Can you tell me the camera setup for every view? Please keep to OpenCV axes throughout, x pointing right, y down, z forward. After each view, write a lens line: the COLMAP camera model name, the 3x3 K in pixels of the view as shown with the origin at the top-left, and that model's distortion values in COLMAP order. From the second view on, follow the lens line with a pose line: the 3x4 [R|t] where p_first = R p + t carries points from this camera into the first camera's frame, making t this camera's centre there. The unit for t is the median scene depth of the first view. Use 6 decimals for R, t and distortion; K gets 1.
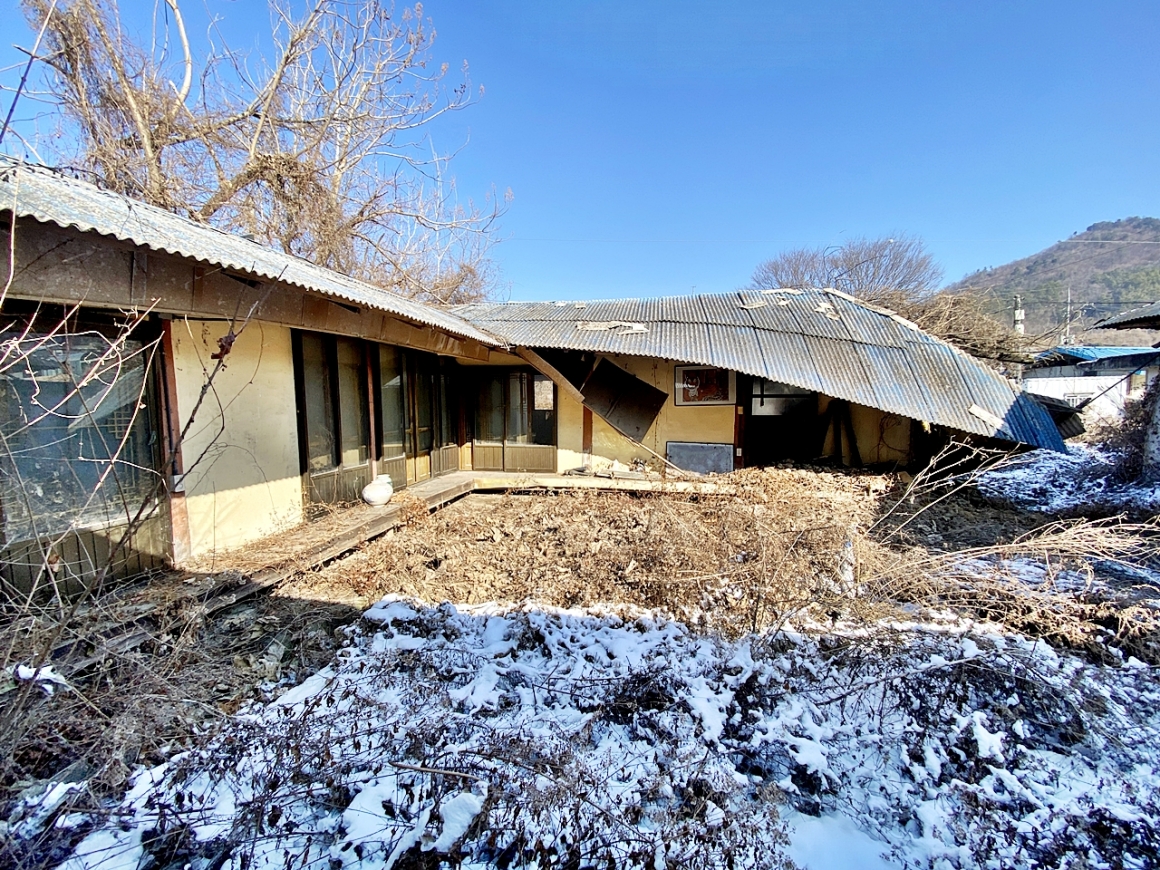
lens RADIAL K [[465.3, 0, 590.2], [0, 465.3, 439.3], [0, 0, 1]] dist [0.011335, -0.017491]
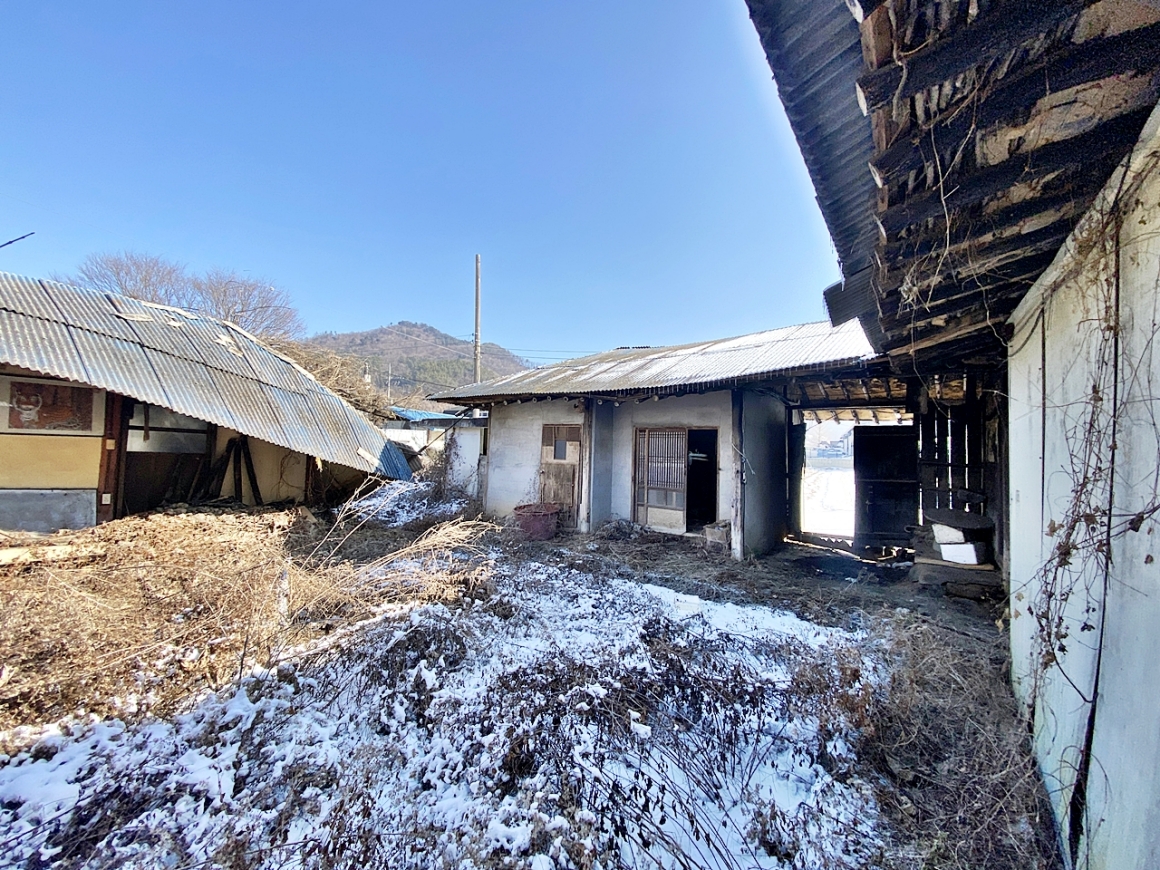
lens RADIAL K [[460.3, 0, 580.1], [0, 460.3, 437.2], [0, 0, 1]] dist [0.031399, -0.030054]
pose [[0.357060, 0.053901, 0.932525, -0.127339], [0.029485, 0.997186, -0.068929, 0.001751], [-0.933616, 0.052107, 0.354466, -0.005884]]
